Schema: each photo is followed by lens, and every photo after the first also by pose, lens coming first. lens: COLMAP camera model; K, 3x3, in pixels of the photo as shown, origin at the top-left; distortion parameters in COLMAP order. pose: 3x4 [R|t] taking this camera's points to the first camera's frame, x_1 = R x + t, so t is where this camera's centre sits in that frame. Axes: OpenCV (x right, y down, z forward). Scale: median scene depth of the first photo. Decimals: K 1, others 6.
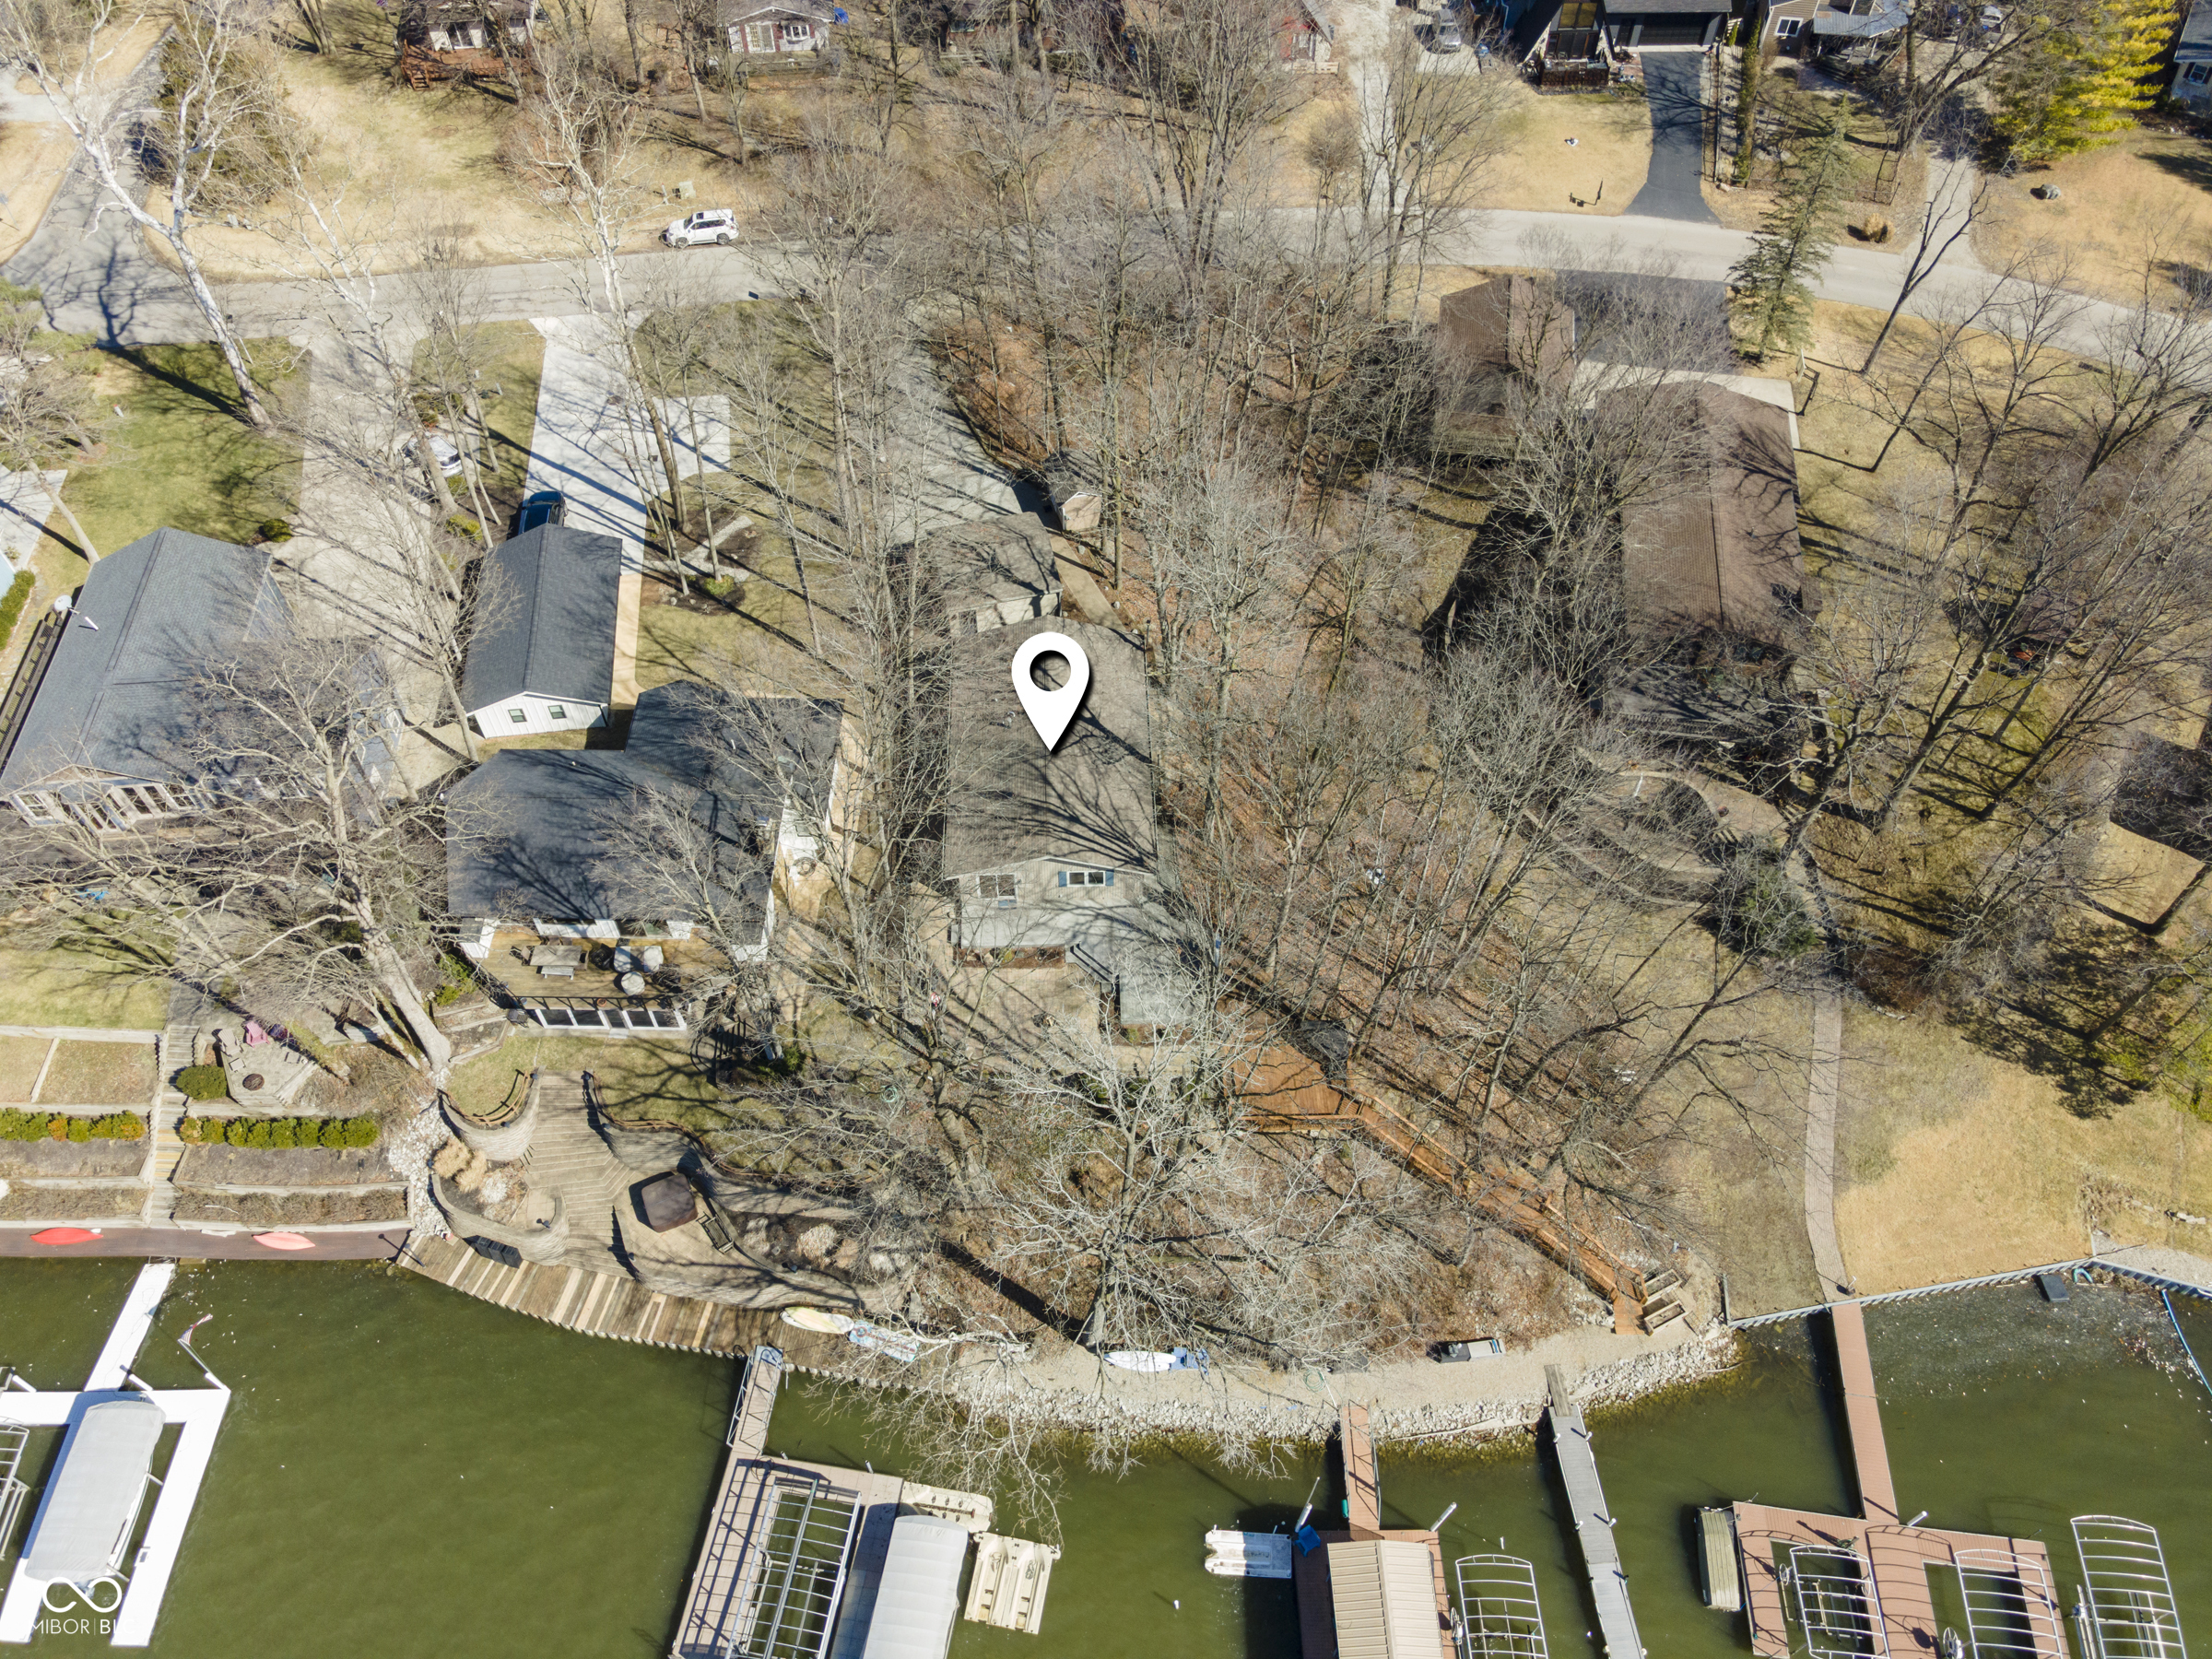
lens RADIAL K [[1617.8, 0, 1100.1], [0, 1617.8, 843.8], [0, 0, 1]] dist [0.030559, 0.026327]
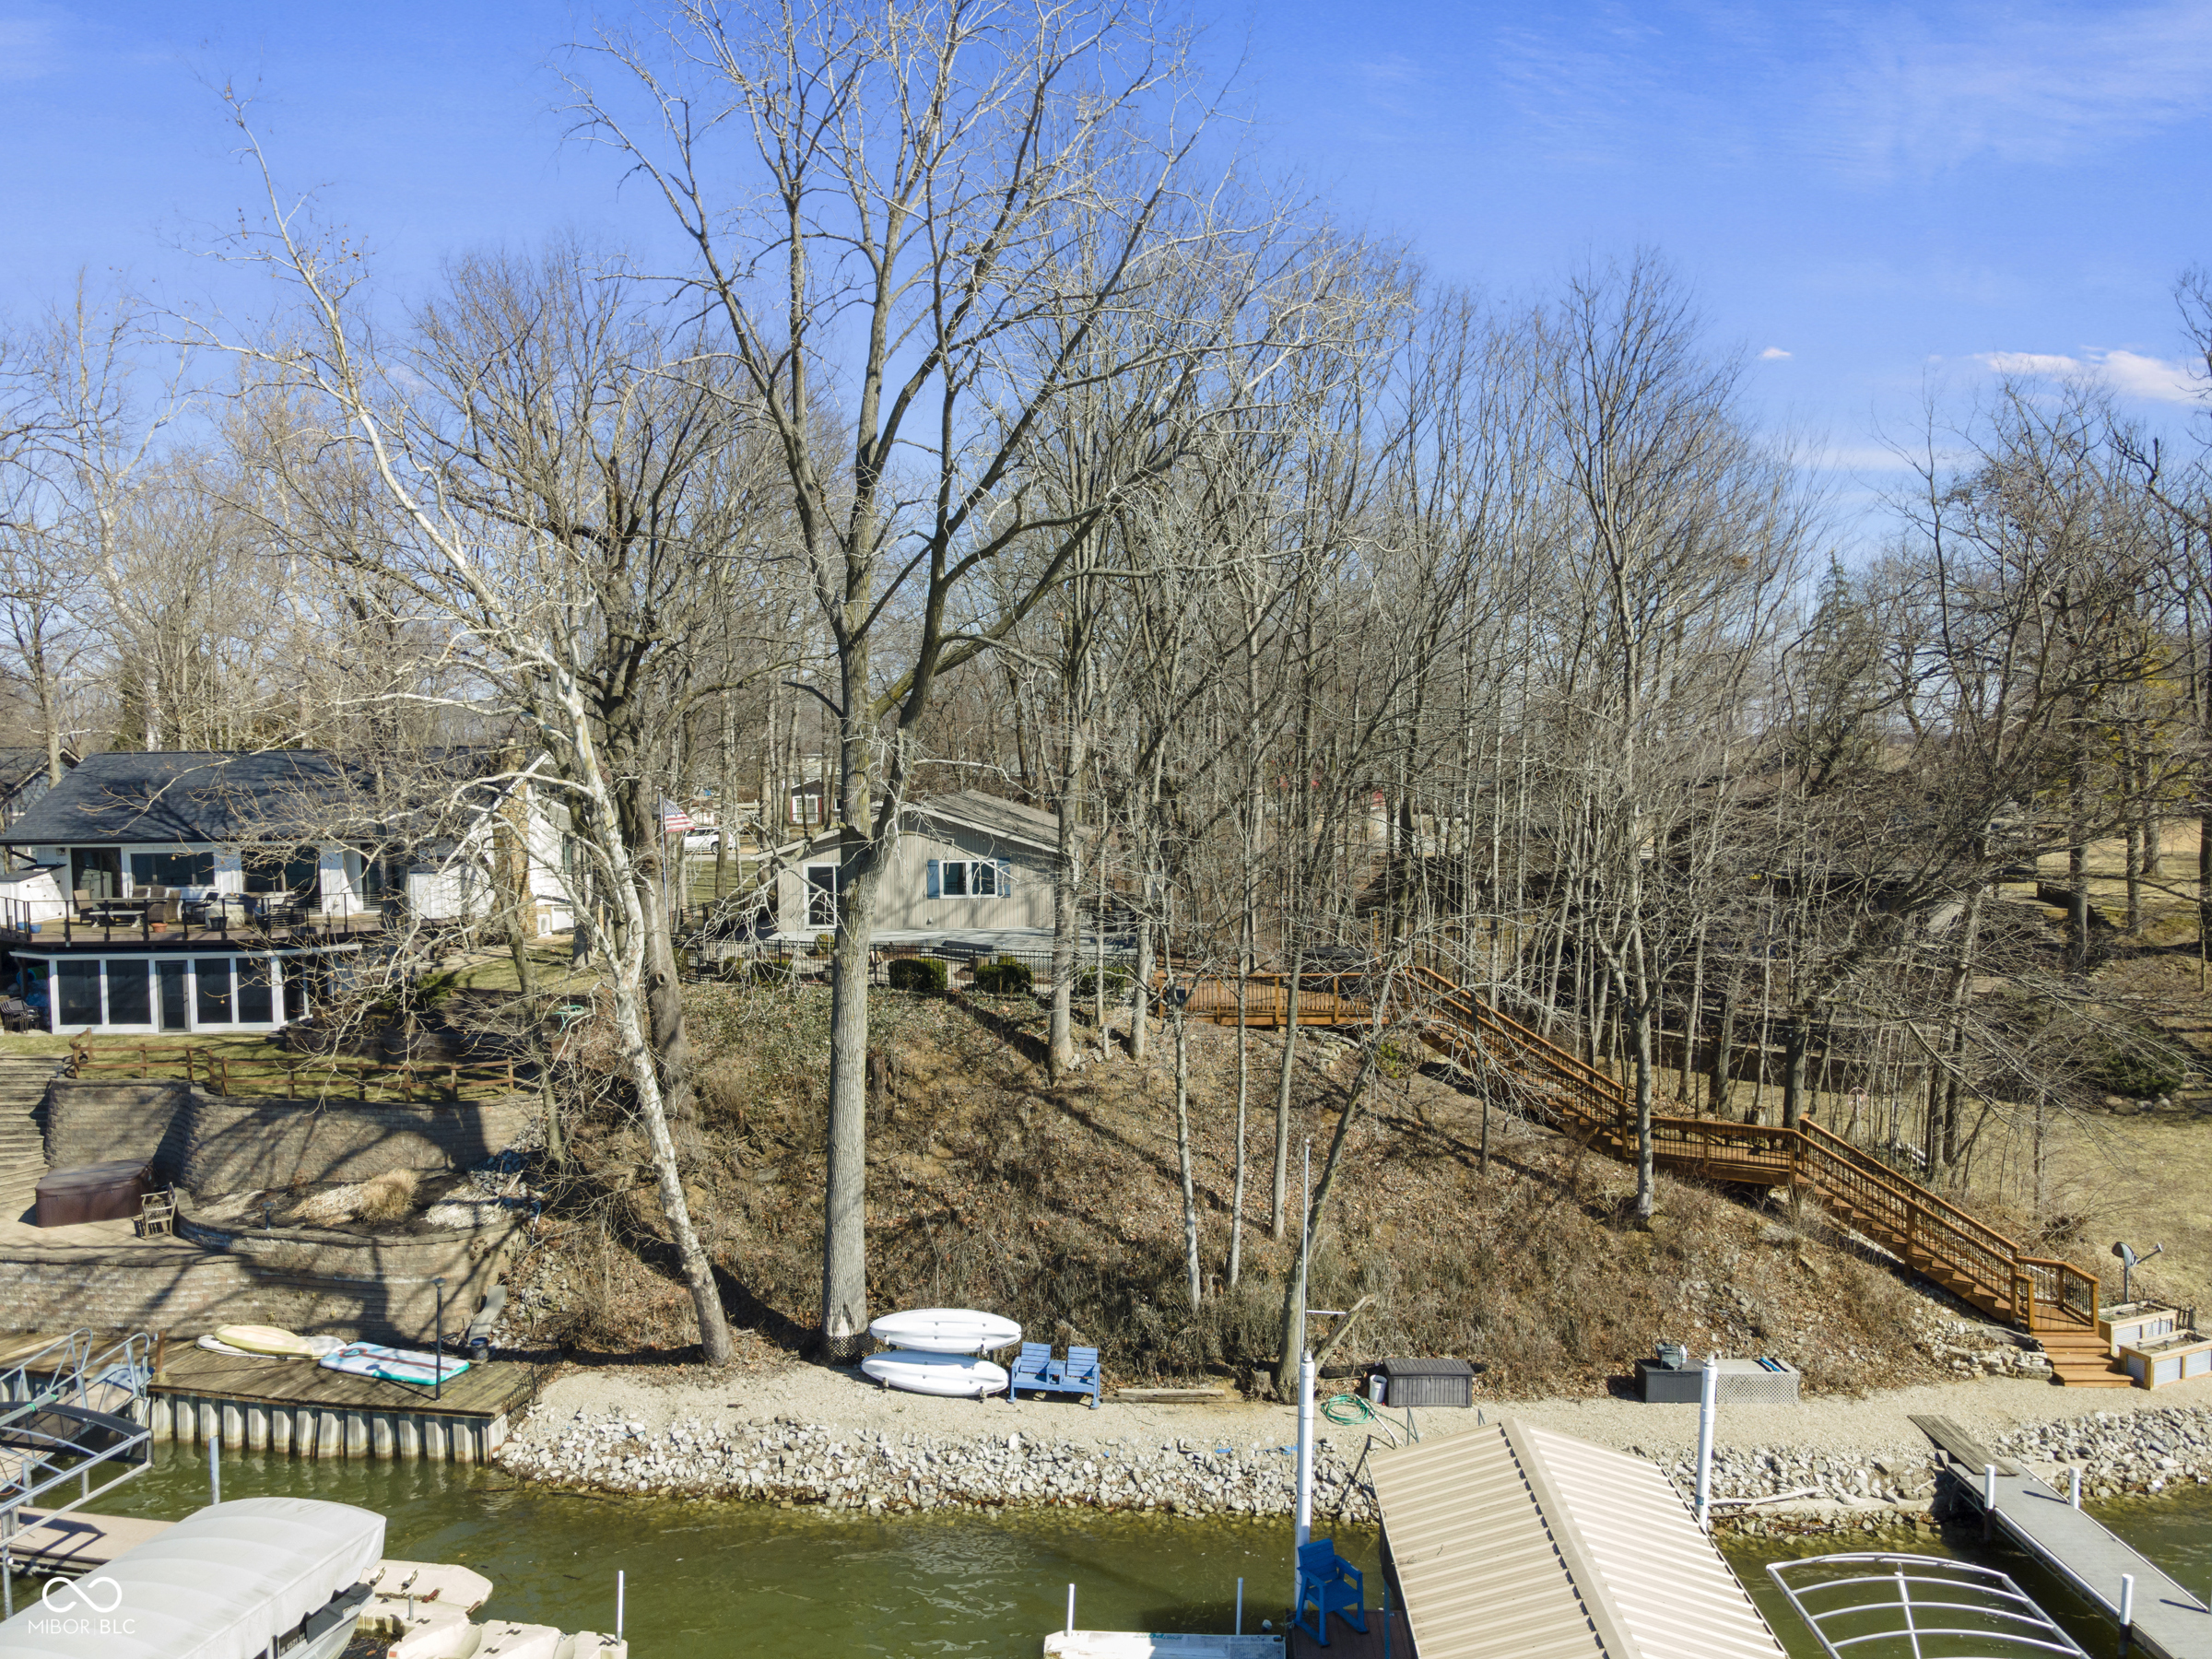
lens RADIAL K [[1617.8, 0, 1097.7], [0, 1617.8, 837.6], [0, 0, 1]] dist [0.030559, 0.026327]
pose [[0.997442, -0.014336, -0.070022, 0.093734], [-0.043586, 0.654442, -0.754855, 0.524673], [0.056647, 0.755976, 0.652143, 0.577151]]
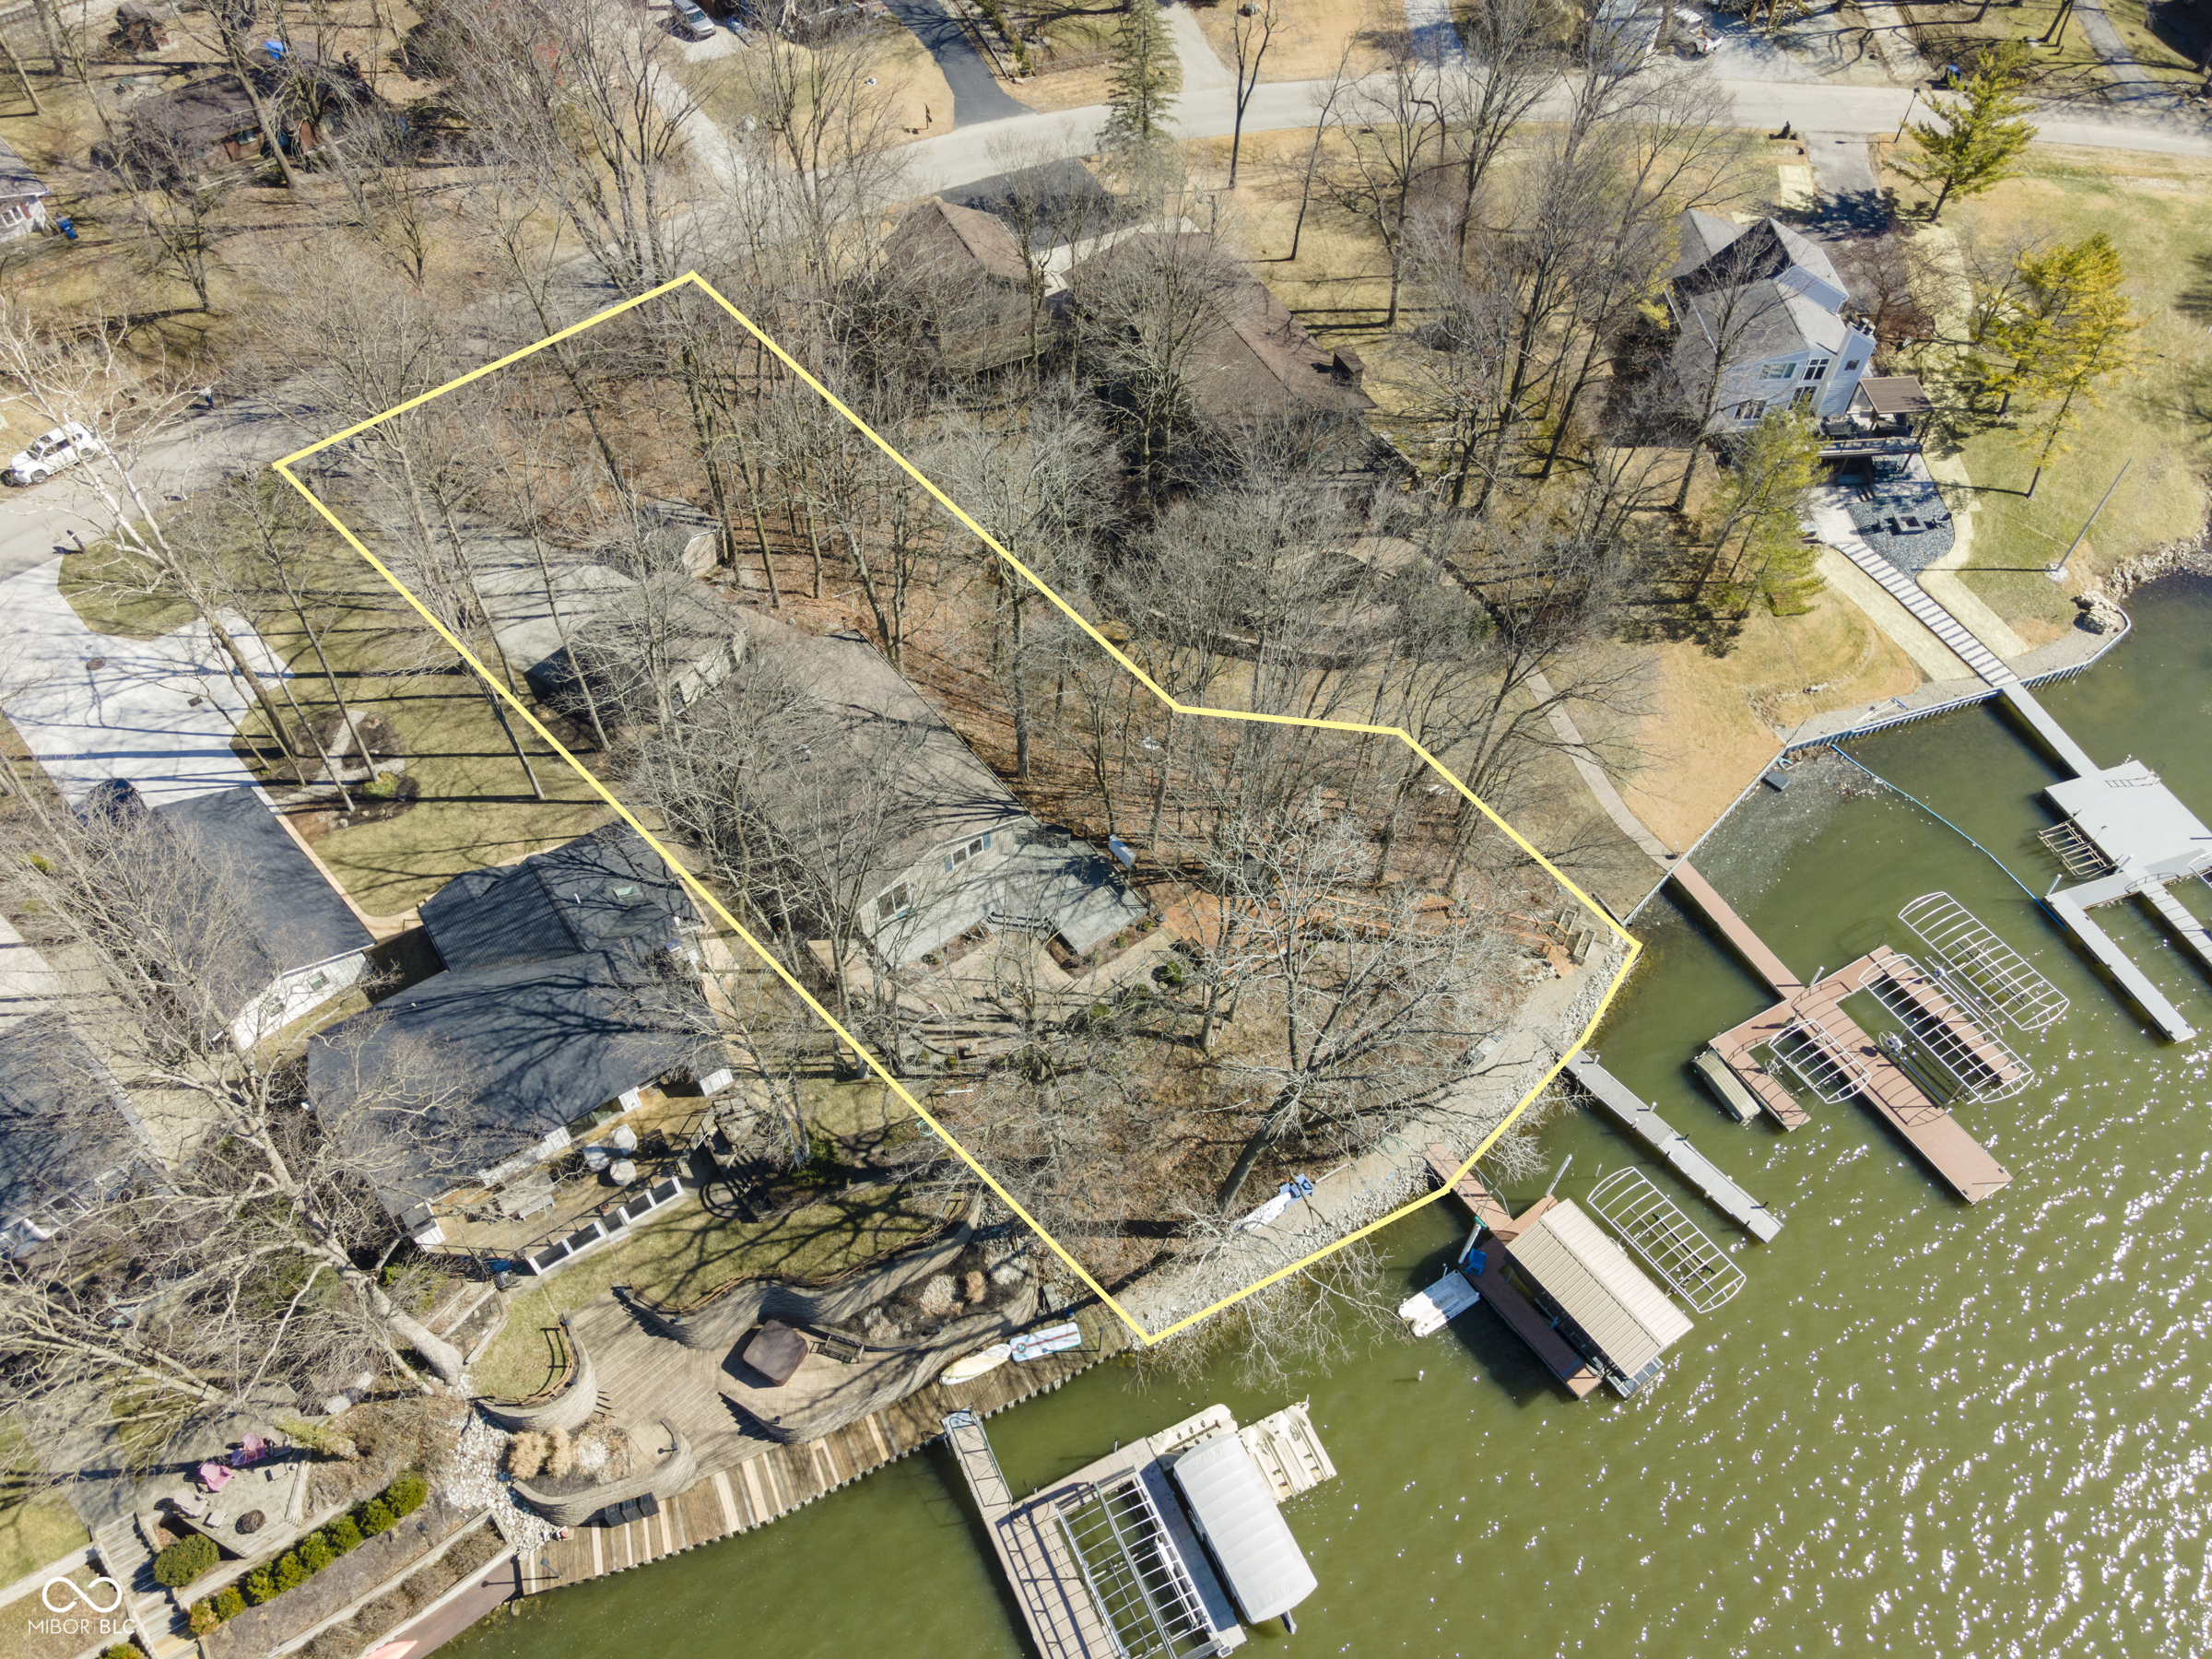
lens RADIAL K [[1617.8, 0, 1113.9], [0, 1617.8, 838.5], [0, 0, 1]] dist [0.030559, 0.026327]
pose [[0.810850, -0.456695, 0.365995, -0.309433], [0.458552, 0.884340, 0.087588, -0.033379], [-0.363665, 0.096807, 0.926486, 0.031715]]
